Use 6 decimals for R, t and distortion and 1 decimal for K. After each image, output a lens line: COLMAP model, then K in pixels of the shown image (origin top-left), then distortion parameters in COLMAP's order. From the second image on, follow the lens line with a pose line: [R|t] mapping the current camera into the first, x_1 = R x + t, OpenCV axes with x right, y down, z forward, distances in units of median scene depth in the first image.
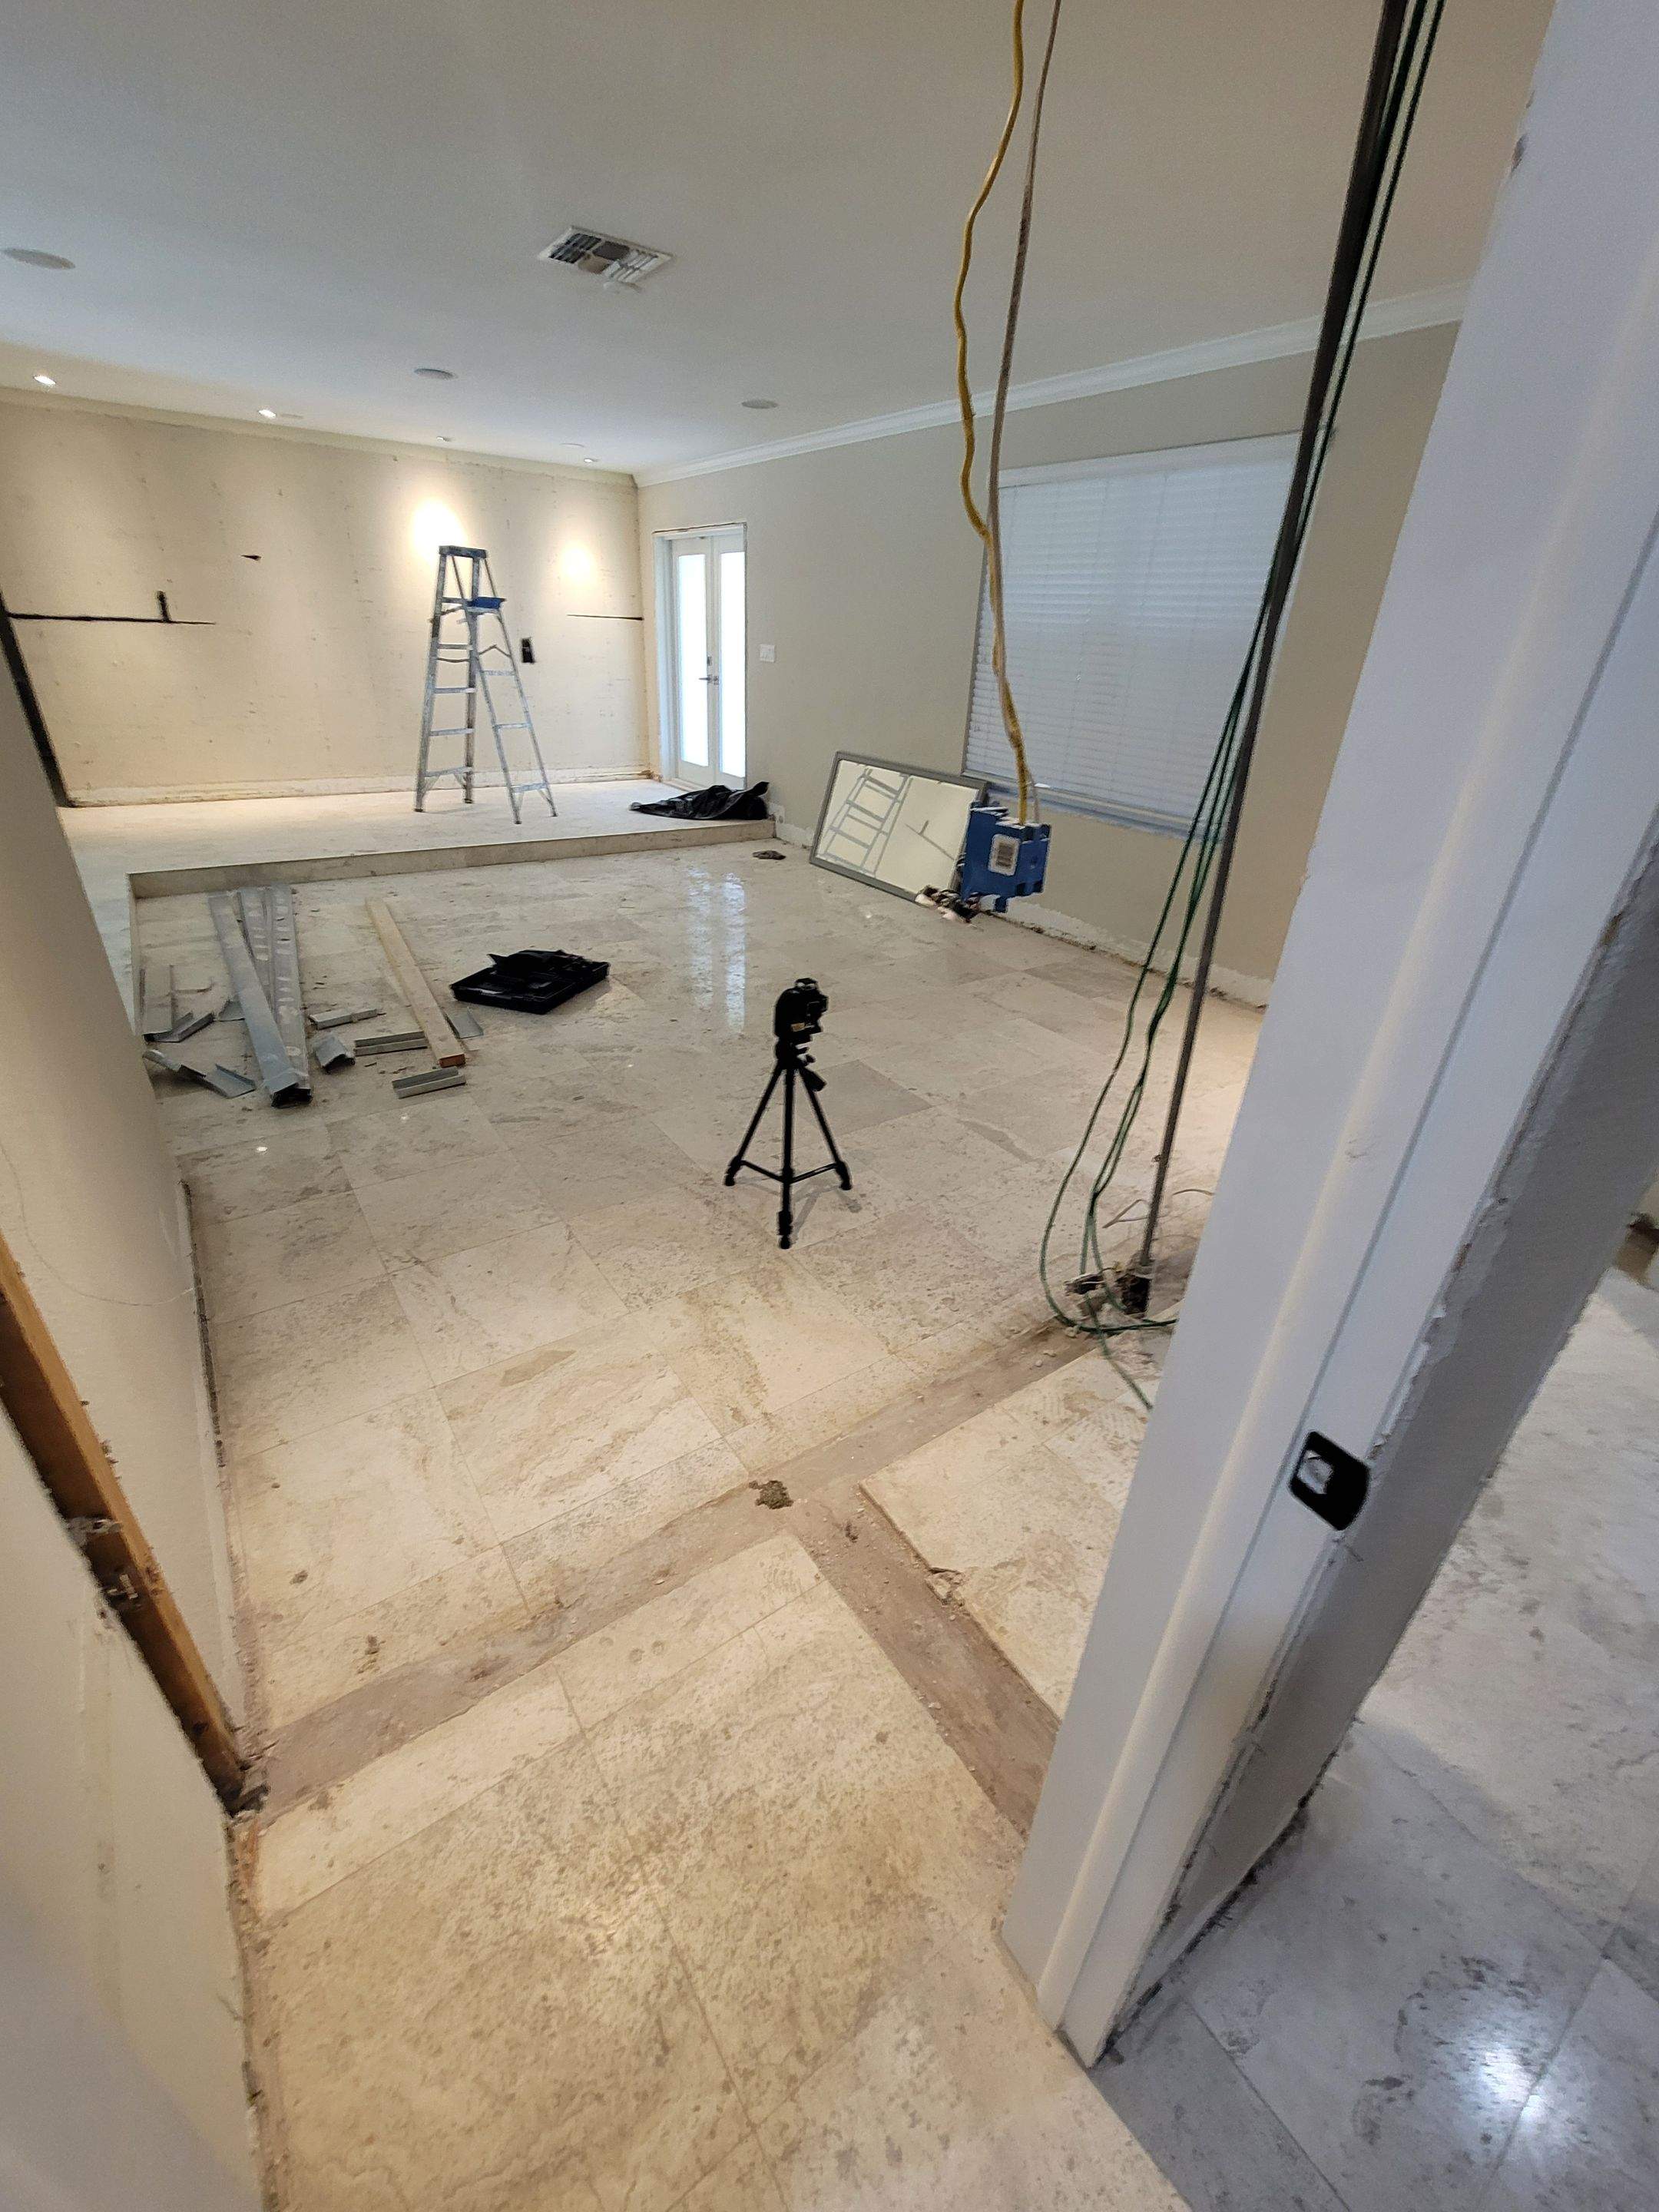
lens RADIAL K [[900.7, 0, 824.5], [0, 900.7, 1105.3], [0, 0, 1]] dist [0.001003, -0.000283]
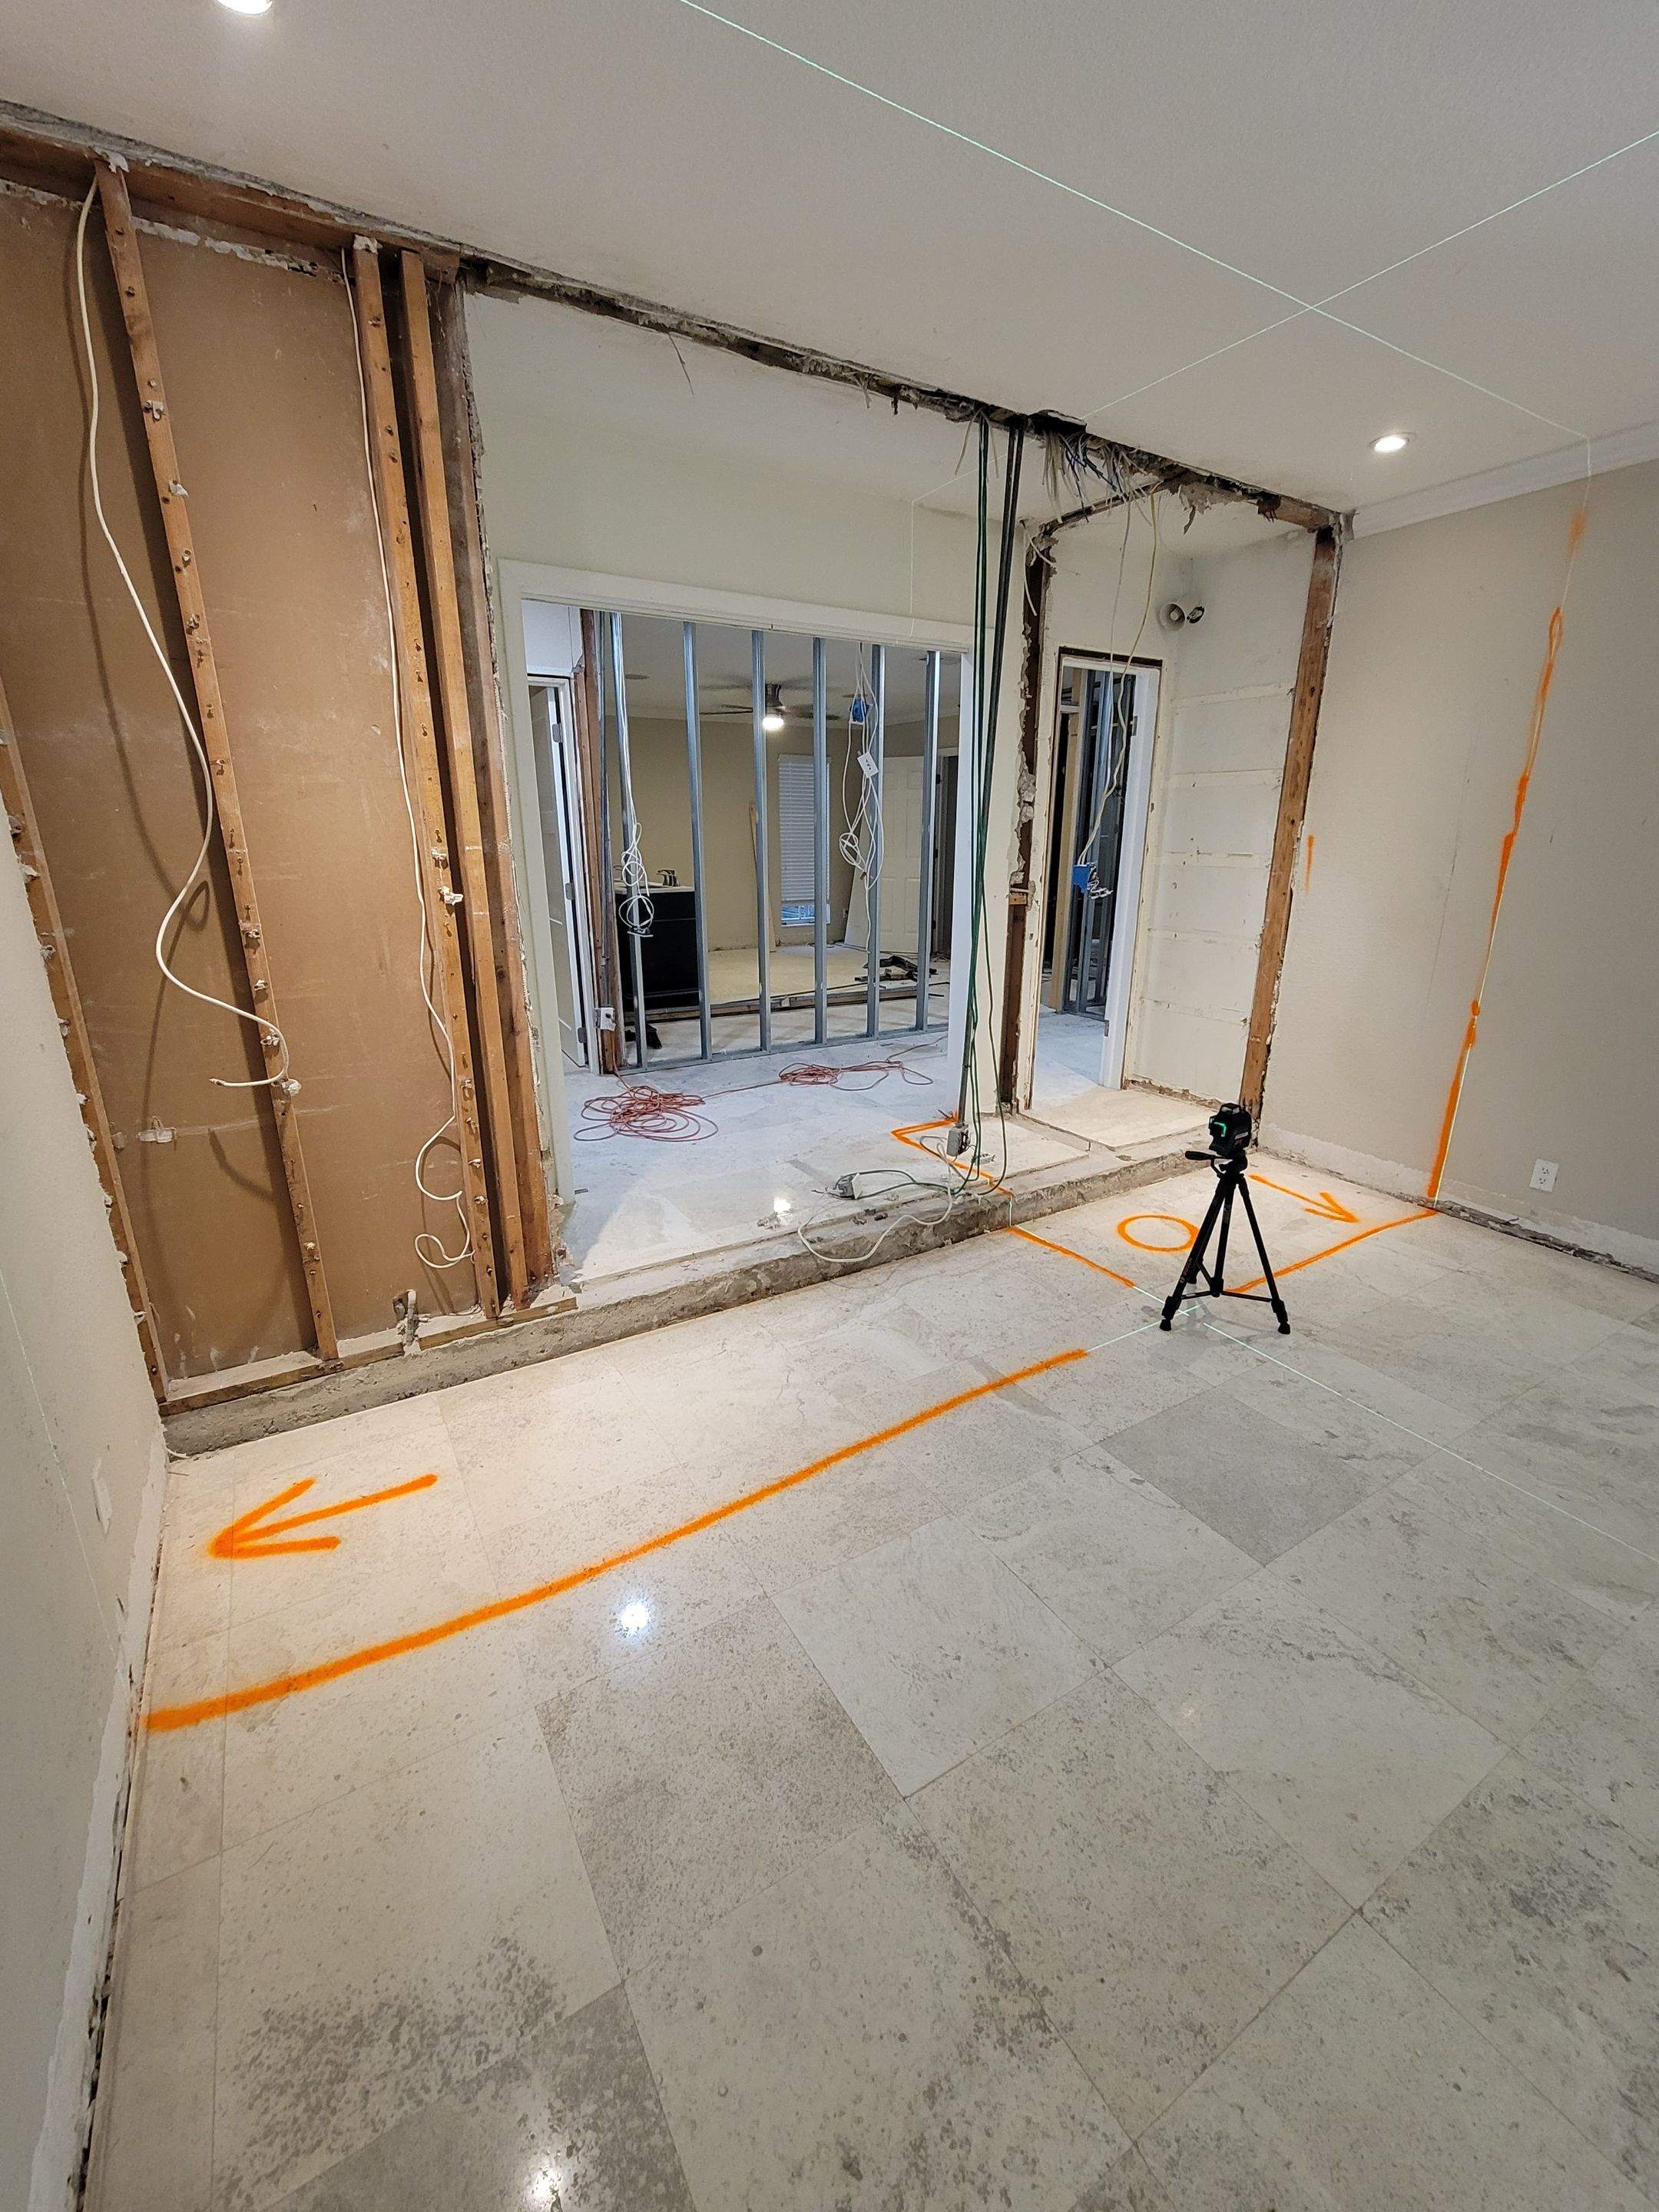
lens RADIAL K [[900.7, 0, 824.5], [0, 900.7, 1105.3], [0, 0, 1]] dist [0.001003, -0.000283]
pose [[-0.997103, -0.054454, 0.053107, 0.313818], [-0.001367, 0.710919, 0.703273, -0.685614], [-0.076051, 0.701163, -0.708934, 1.351808]]
